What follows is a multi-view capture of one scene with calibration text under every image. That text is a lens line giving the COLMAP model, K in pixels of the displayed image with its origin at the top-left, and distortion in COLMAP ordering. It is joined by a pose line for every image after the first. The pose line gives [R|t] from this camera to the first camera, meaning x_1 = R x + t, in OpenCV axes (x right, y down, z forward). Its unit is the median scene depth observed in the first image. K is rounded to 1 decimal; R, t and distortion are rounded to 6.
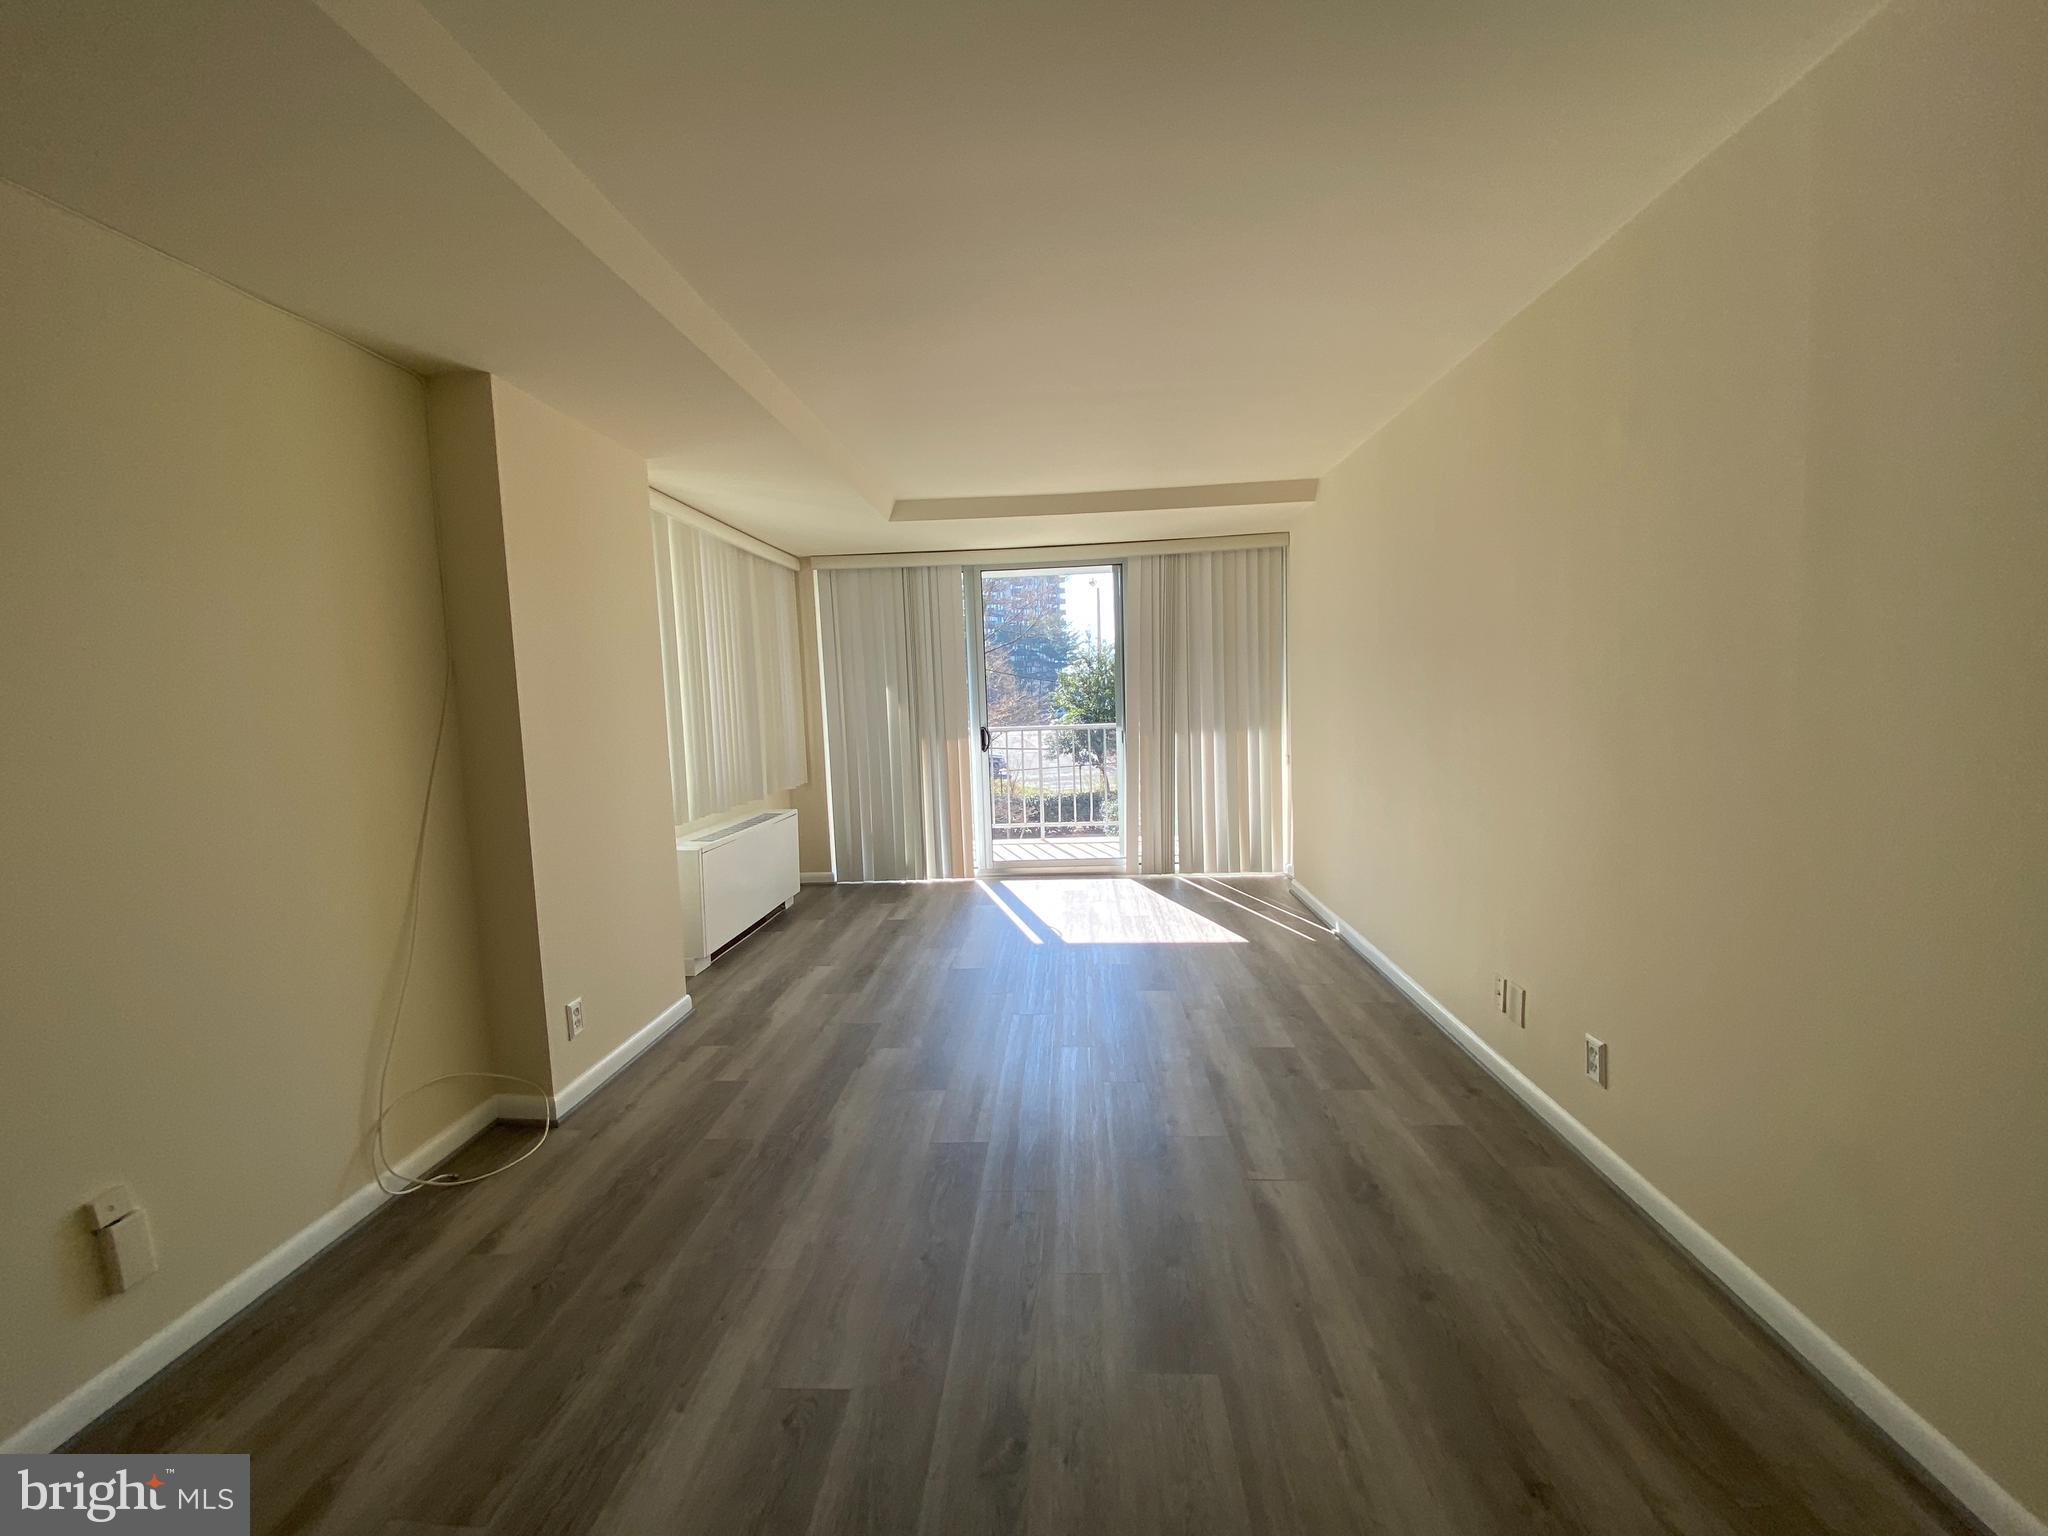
lens RADIAL K [[833.5, 0, 1014.9], [0, 833.5, 760.6], [0, 0, 1]] dist [0.011072, -0.017817]
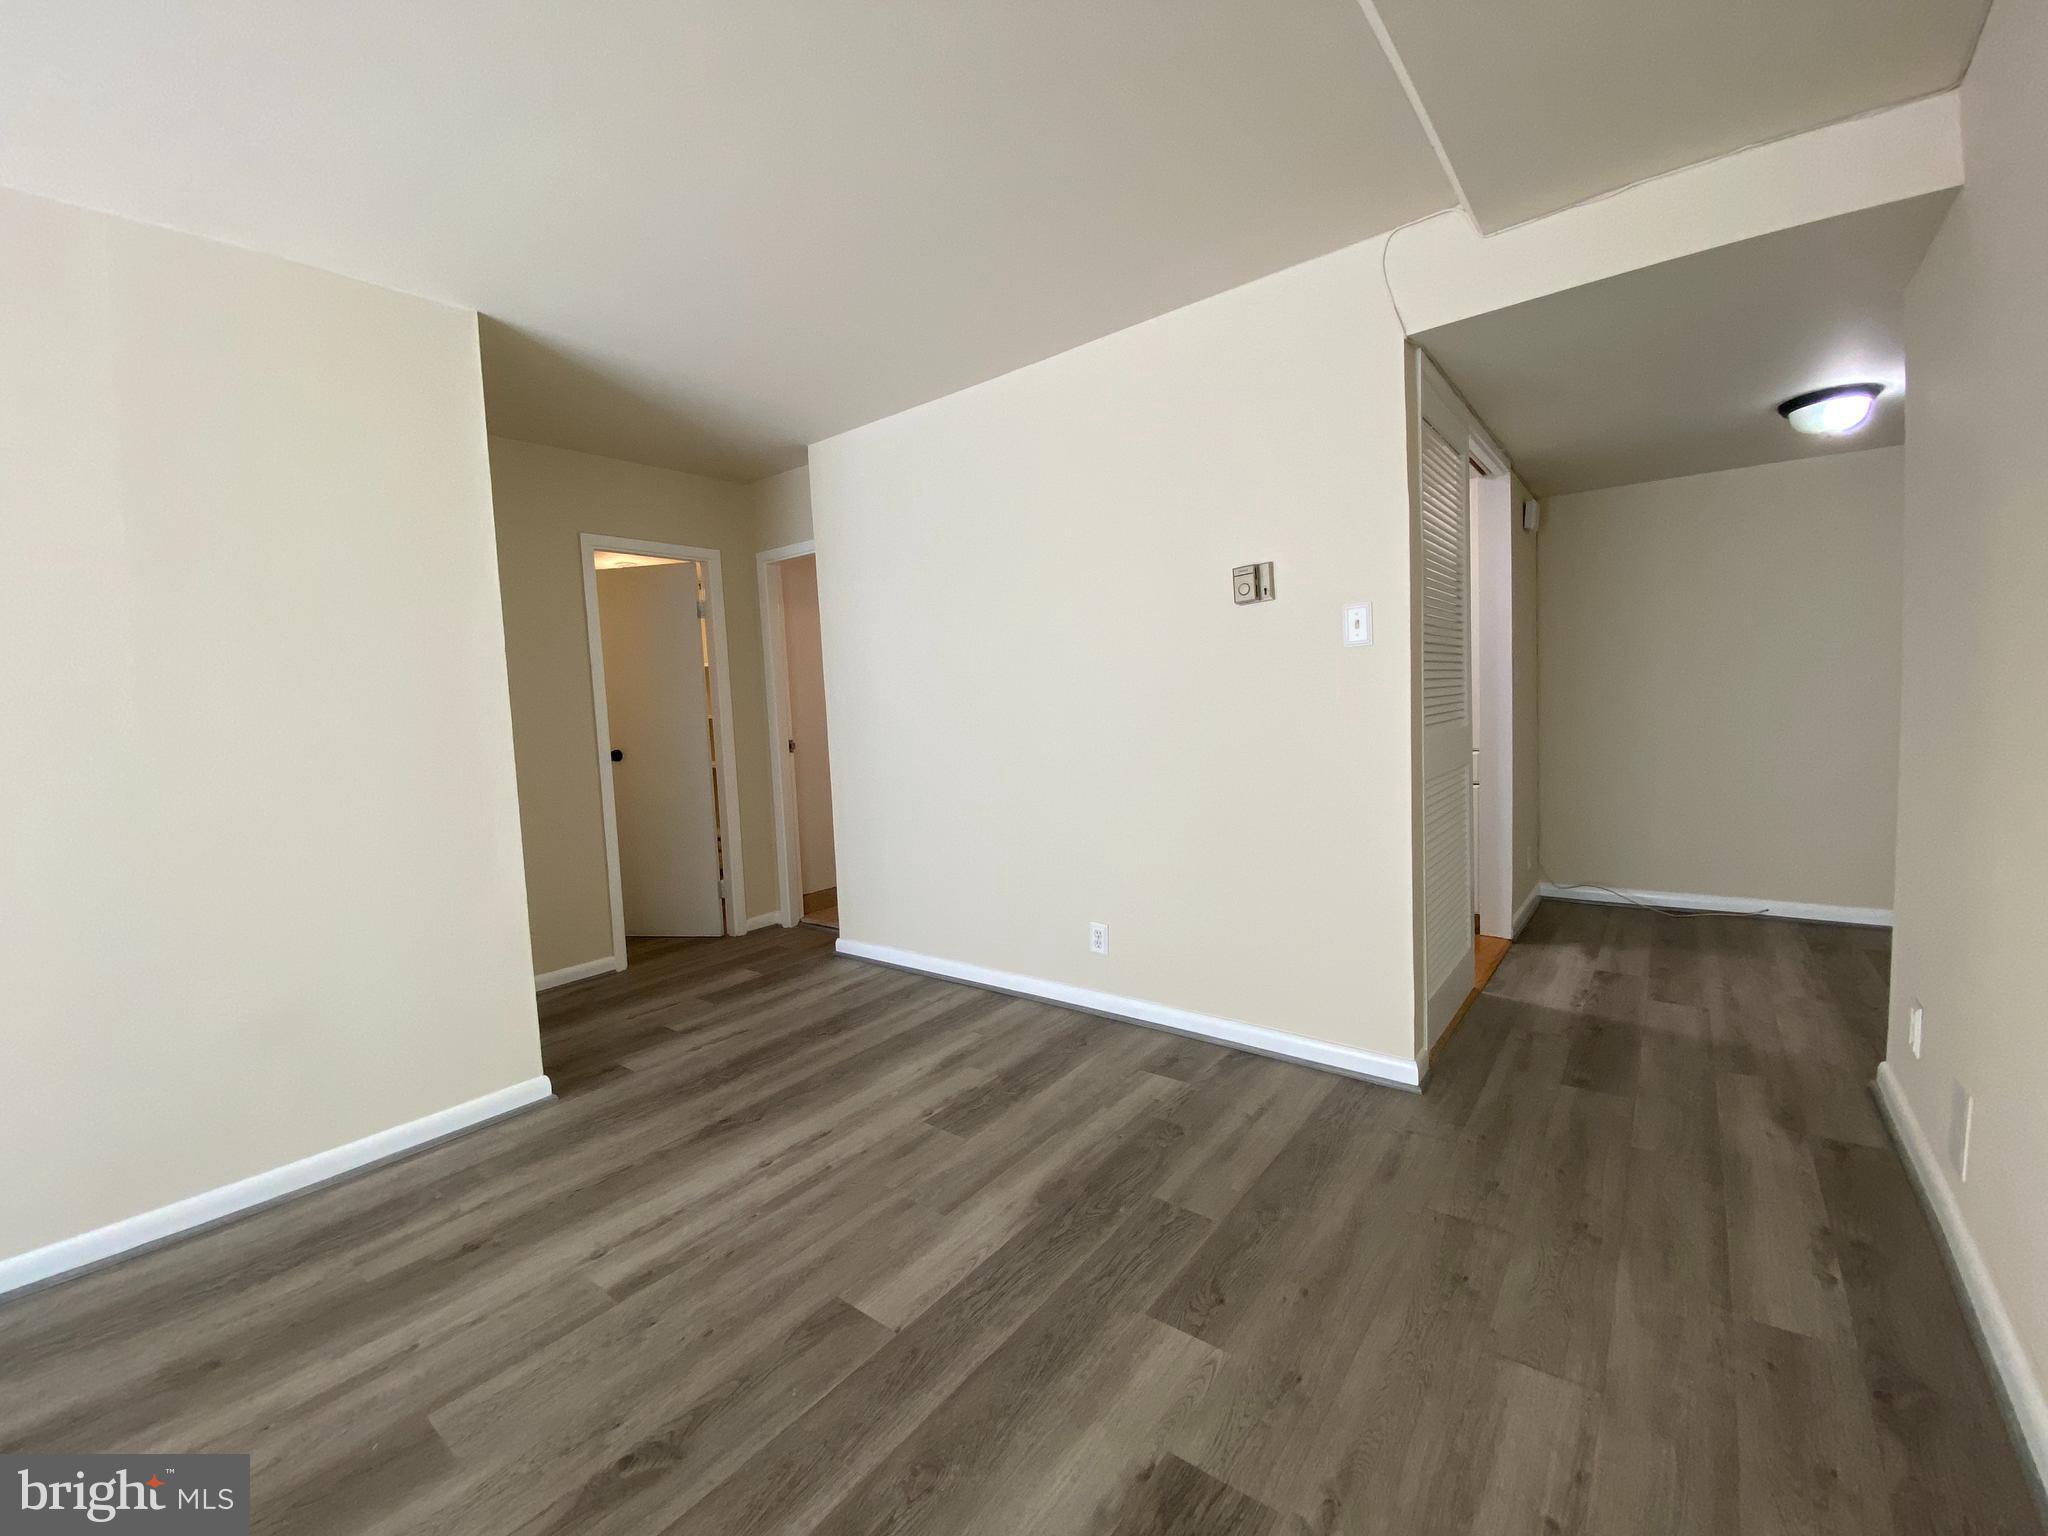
lens RADIAL K [[833.5, 0, 1014.9], [0, 833.5, 760.6], [0, 0, 1]] dist [0.011072, -0.017817]
pose [[-0.808838, 0.029799, 0.587277, -0.907587], [0.122835, 0.985245, 0.119184, 0.021161], [-0.575060, 0.168538, -0.800563, 1.384791]]
